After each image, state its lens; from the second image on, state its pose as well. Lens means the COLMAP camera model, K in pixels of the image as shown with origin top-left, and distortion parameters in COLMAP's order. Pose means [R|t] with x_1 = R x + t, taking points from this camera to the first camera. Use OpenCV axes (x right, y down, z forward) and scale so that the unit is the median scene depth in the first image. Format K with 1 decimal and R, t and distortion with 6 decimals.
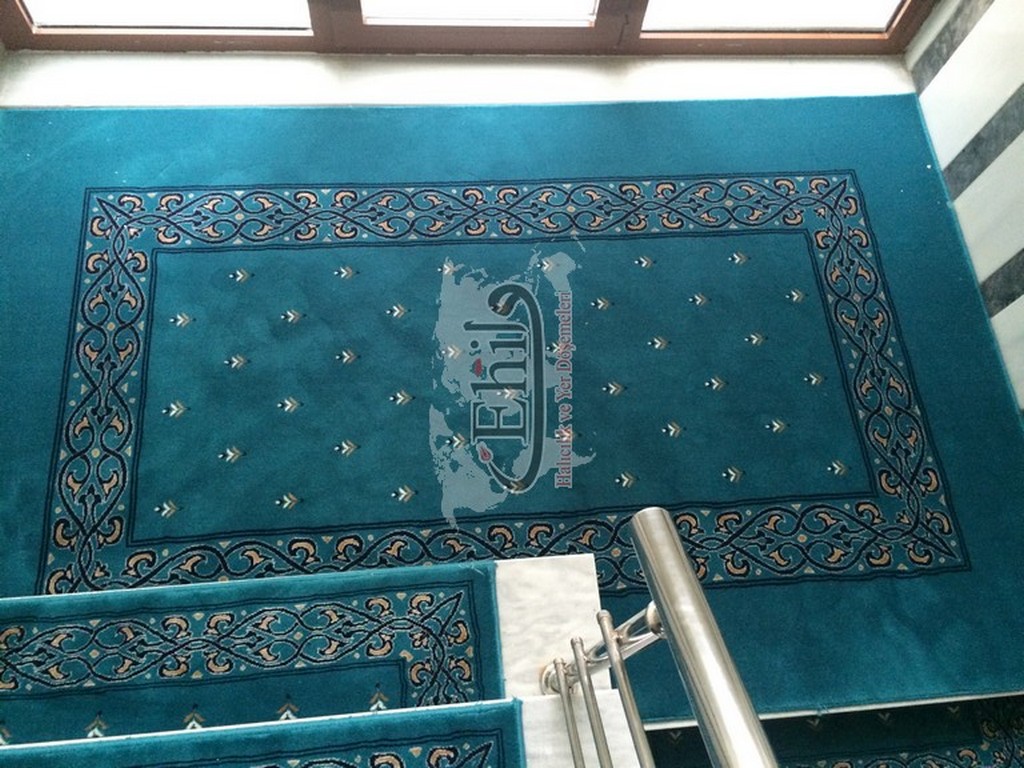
lens RADIAL K [[863.4, 0, 511.4], [0, 863.4, 386.3], [0, 0, 1]] dist [0.077947, -0.103725]
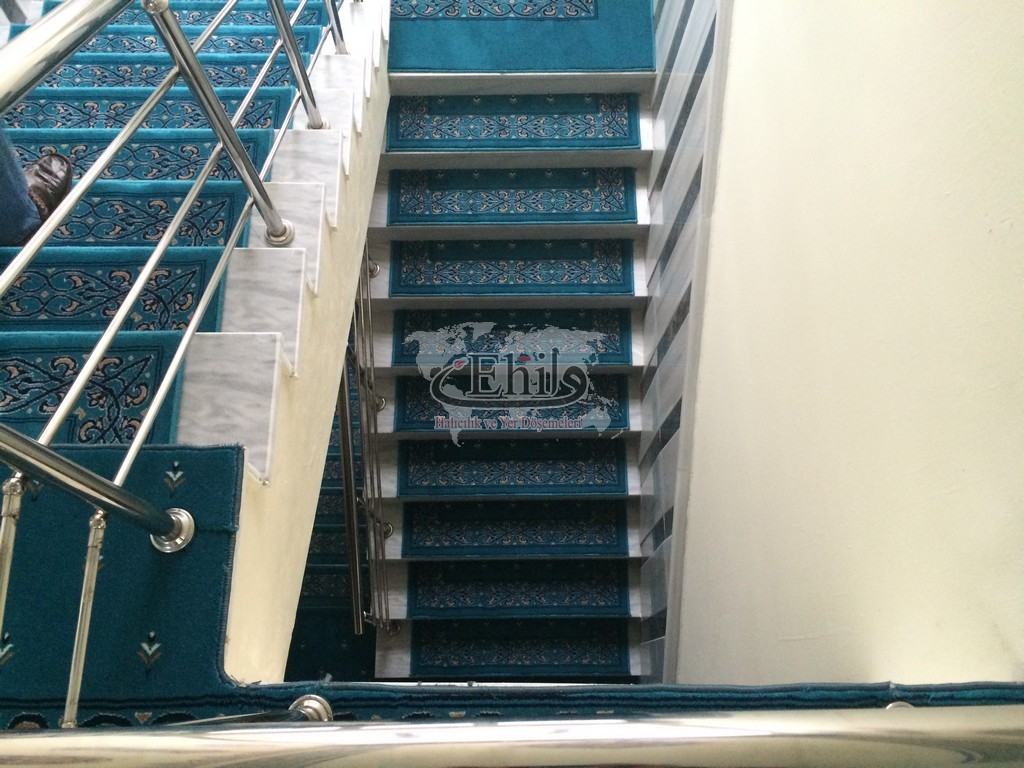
lens RADIAL K [[863.4, 0, 514.9], [0, 863.4, 378.4], [0, 0, 1]] dist [0.077947, -0.103725]
pose [[0.993644, 0.055926, -0.097693, 0.551935], [-0.048450, 0.995831, 0.077285, 0.821731], [0.101608, -0.072061, 0.992211, -0.942554]]
